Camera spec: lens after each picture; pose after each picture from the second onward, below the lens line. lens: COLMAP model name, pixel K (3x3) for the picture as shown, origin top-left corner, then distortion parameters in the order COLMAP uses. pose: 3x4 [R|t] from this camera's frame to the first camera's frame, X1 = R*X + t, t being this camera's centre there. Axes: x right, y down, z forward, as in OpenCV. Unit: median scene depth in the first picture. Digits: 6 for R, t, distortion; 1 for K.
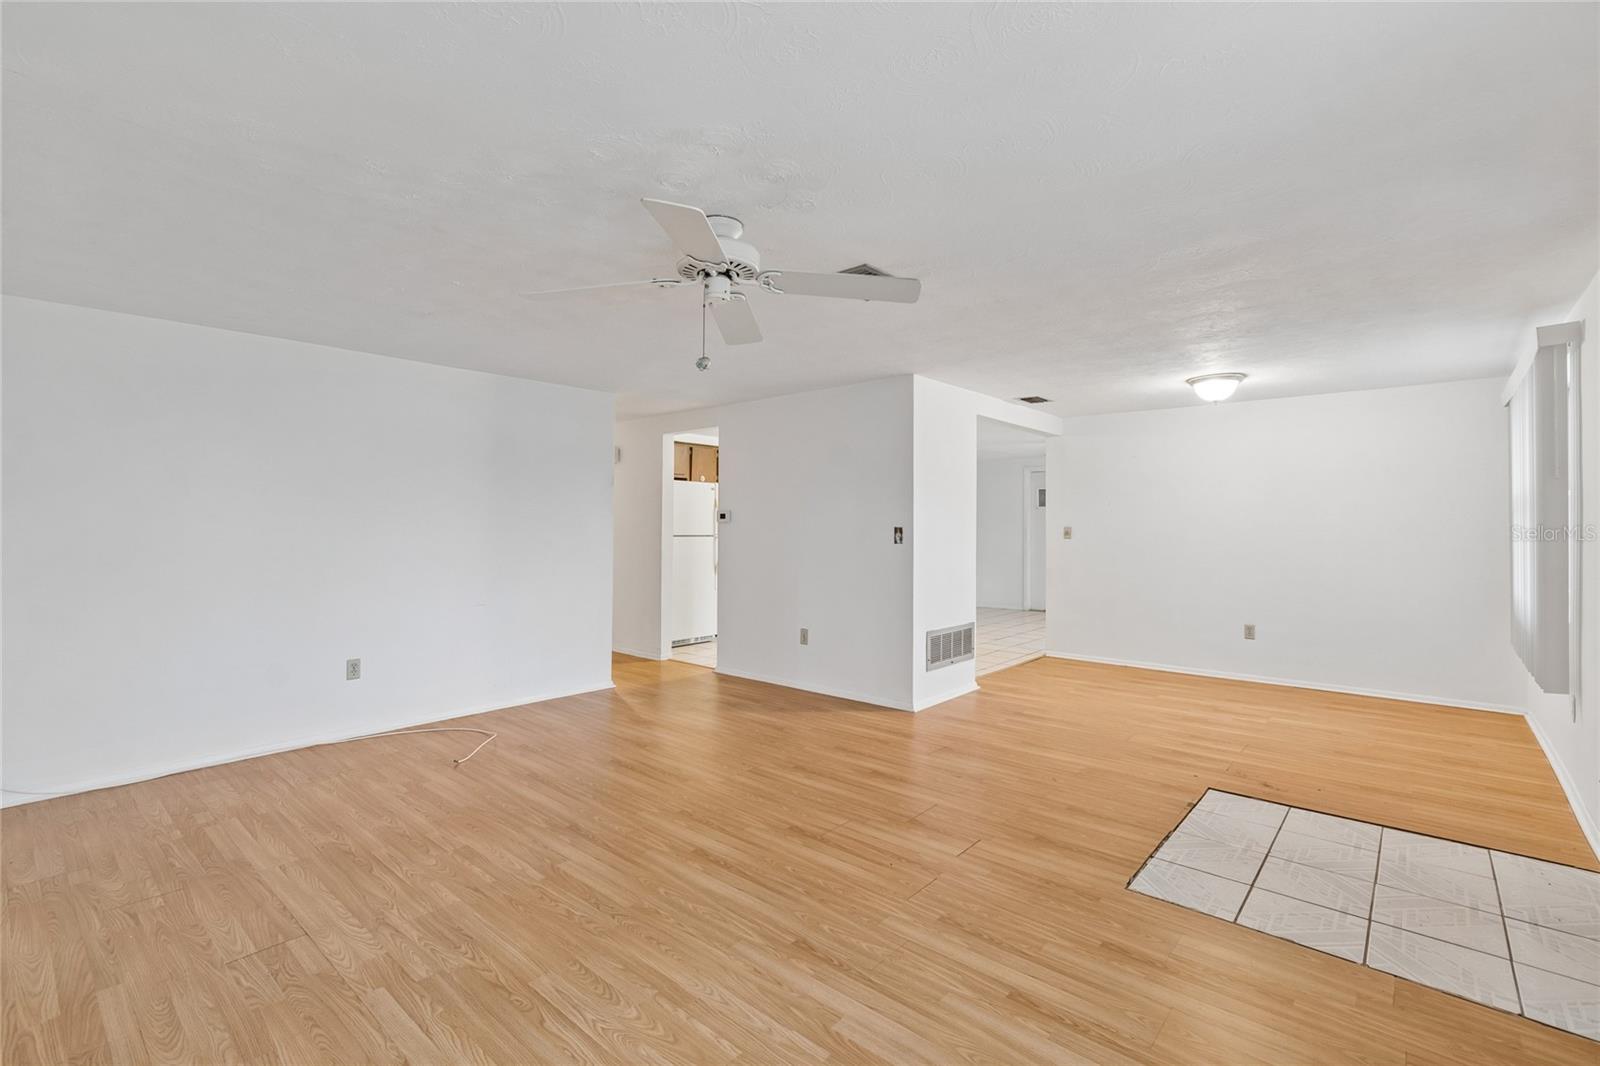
lens RADIAL K [[713.4, 0, 781.5], [0, 713.4, 551.2], [0, 0, 1]] dist [-0.002285, 0.000938]
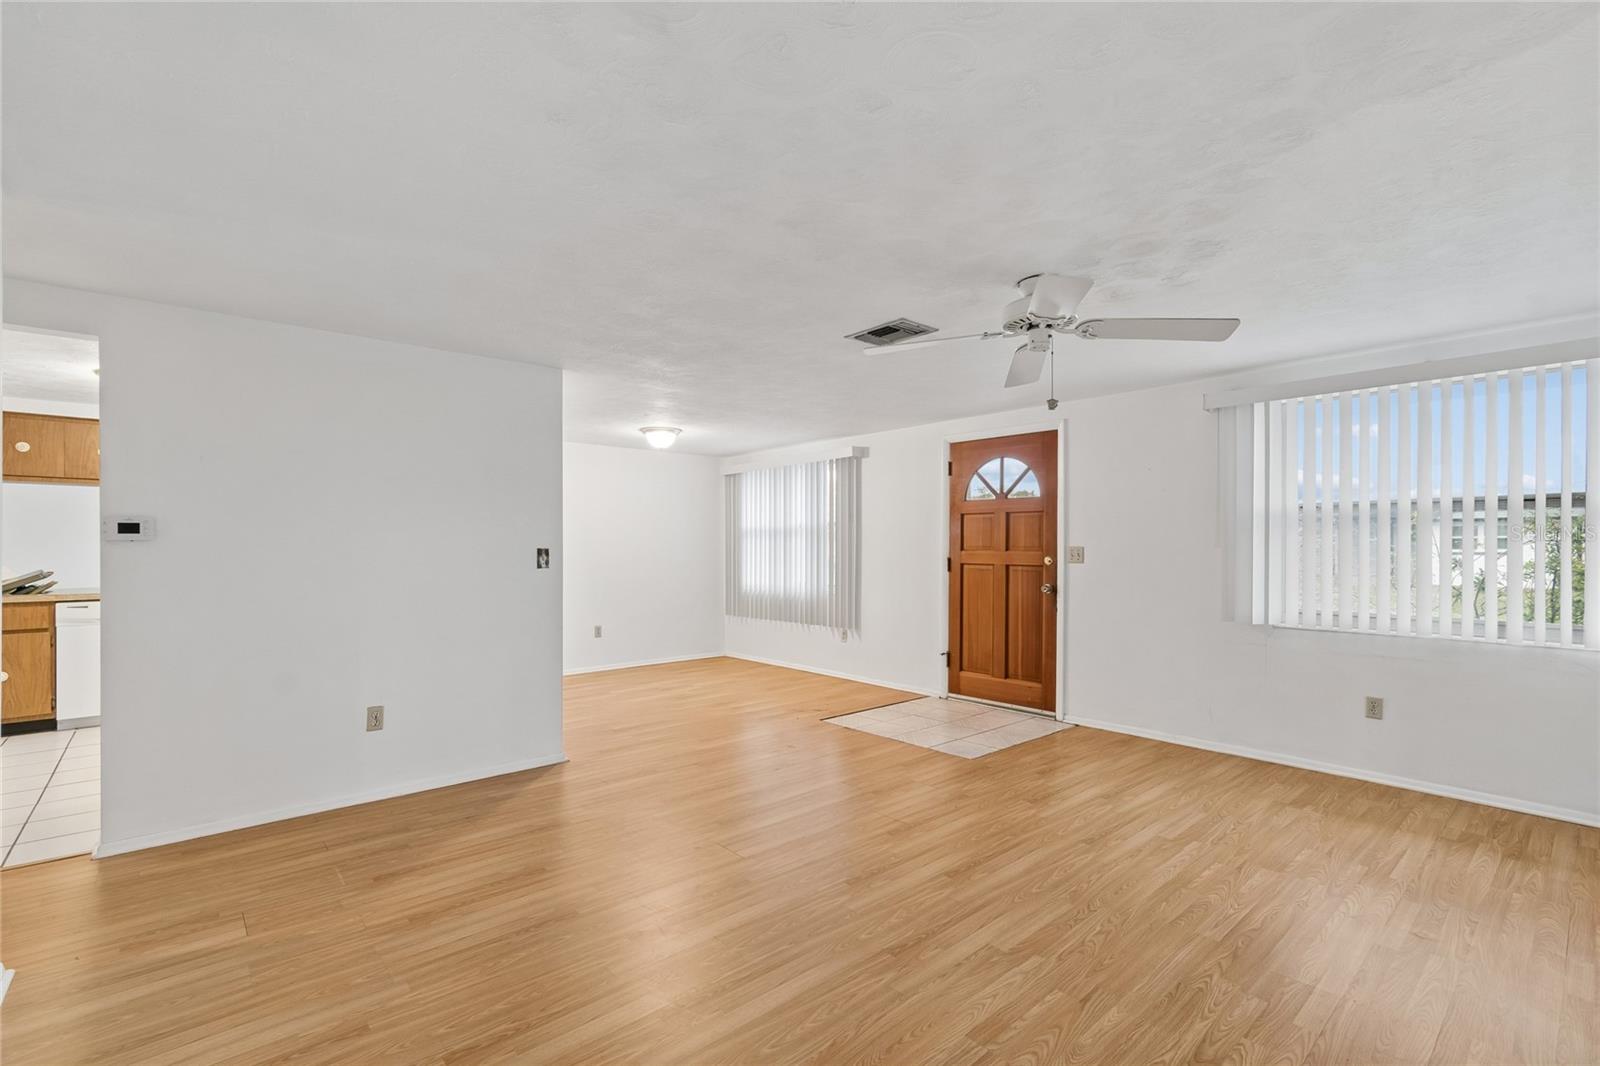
lens RADIAL K [[713.4, 0, 786.0], [0, 713.4, 548.5], [0, 0, 1]] dist [-0.002285, 0.000938]
pose [[0.130607, -0.008363, 0.991399, -1.035422], [0.036989, 0.999309, 0.003557, -0.043460], [-0.990744, 0.036207, 0.130826, 0.986988]]
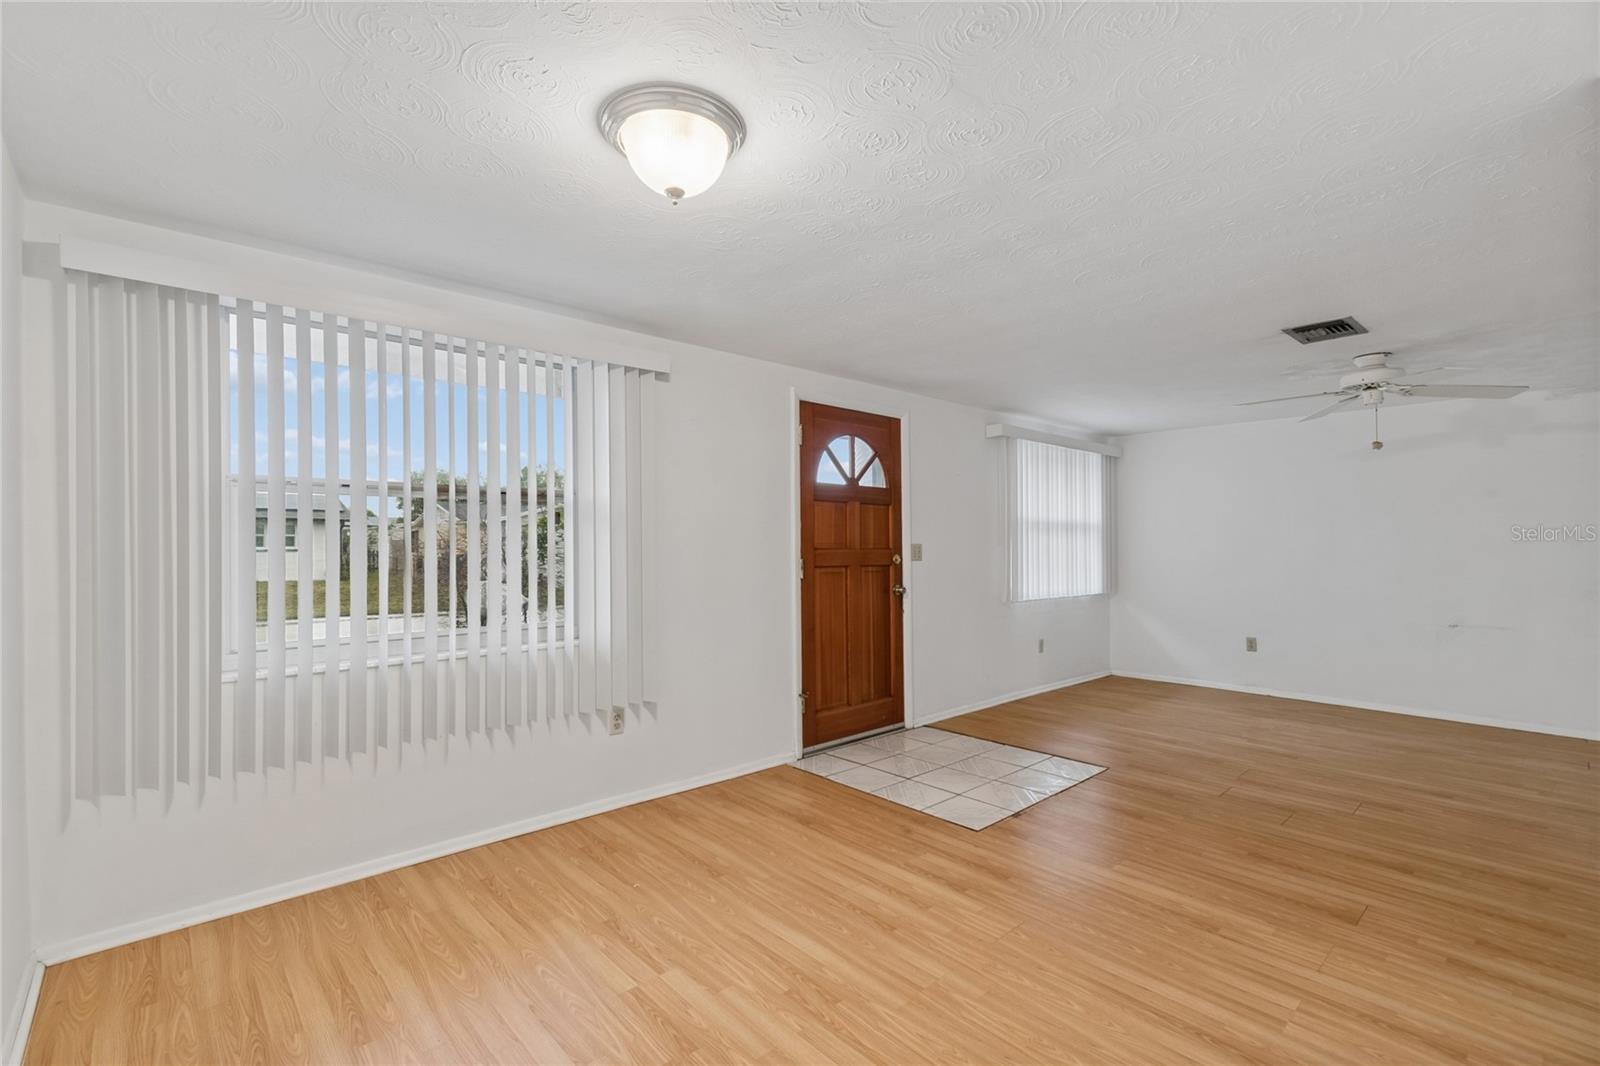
lens RADIAL K [[713.4, 0, 778.9], [0, 713.4, 524.7], [0, 0, 1]] dist [-0.002285, 0.000938]
pose [[-0.992820, -0.003305, 0.119569, 0.853029], [-0.002262, 0.999958, 0.008858, -0.075289], [-0.119593, 0.008524, -0.992786, 2.214403]]
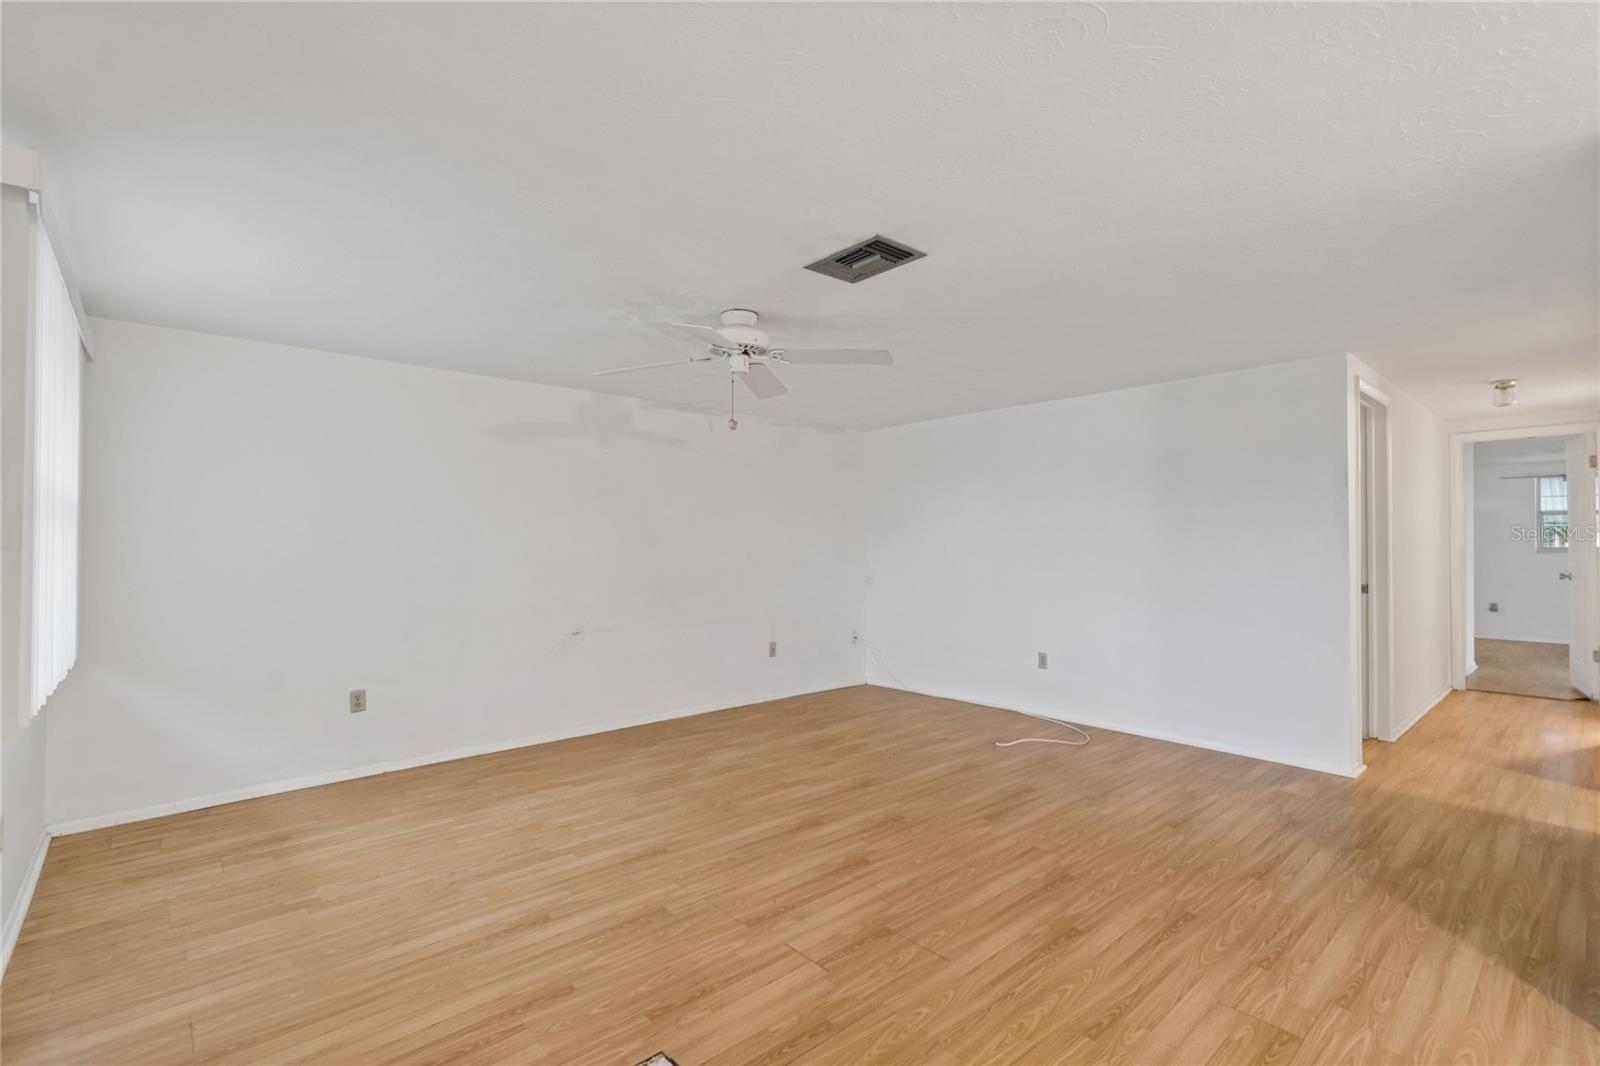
lens RADIAL K [[713.4, 0, 790.4], [0, 713.4, 558.7], [0, 0, 1]] dist [-0.002285, 0.000938]
pose [[-0.113946, 0.016422, -0.993351, 0.961271], [-0.034671, 0.999189, 0.020496, -0.034484], [0.992882, 0.036776, -0.113284, 0.979213]]
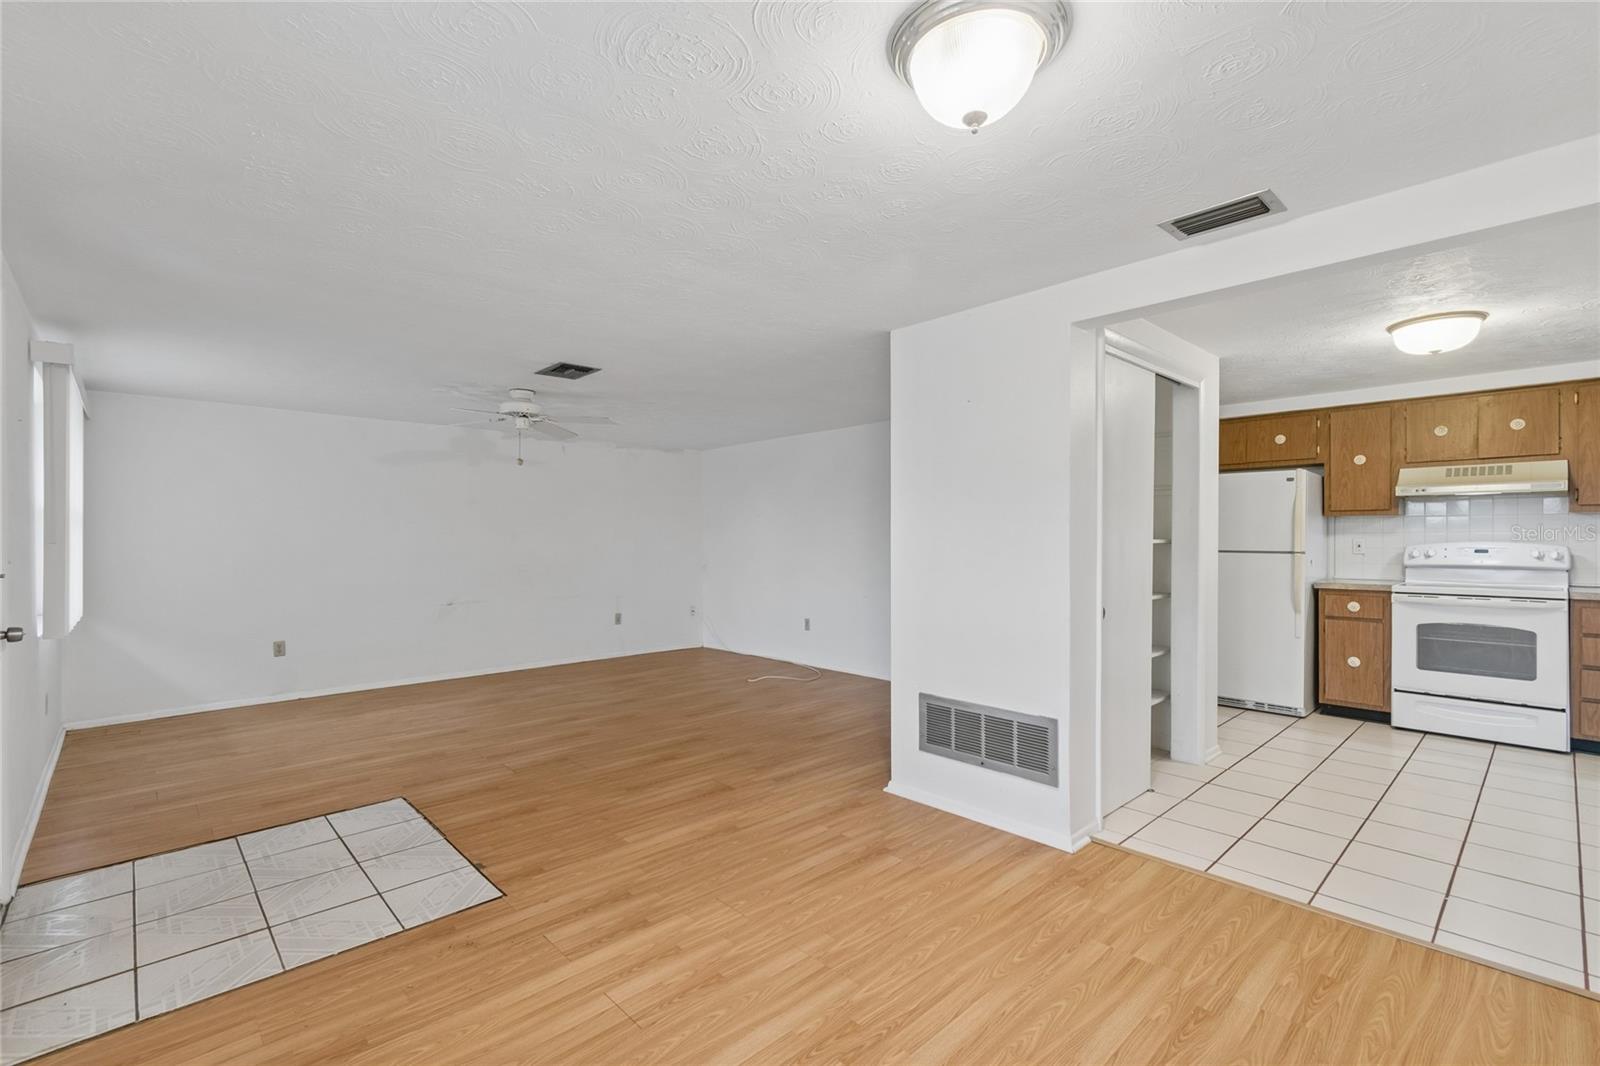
lens RADIAL K [[713.4, 0, 796.2], [0, 713.4, 544.4], [0, 0, 1]] dist [-0.002285, 0.000938]
pose [[-0.086205, 0.008133, -0.996244, 1.499664], [-0.031290, 0.999451, 0.010867, -0.056098], [0.995786, 0.032110, -0.085903, 1.552744]]
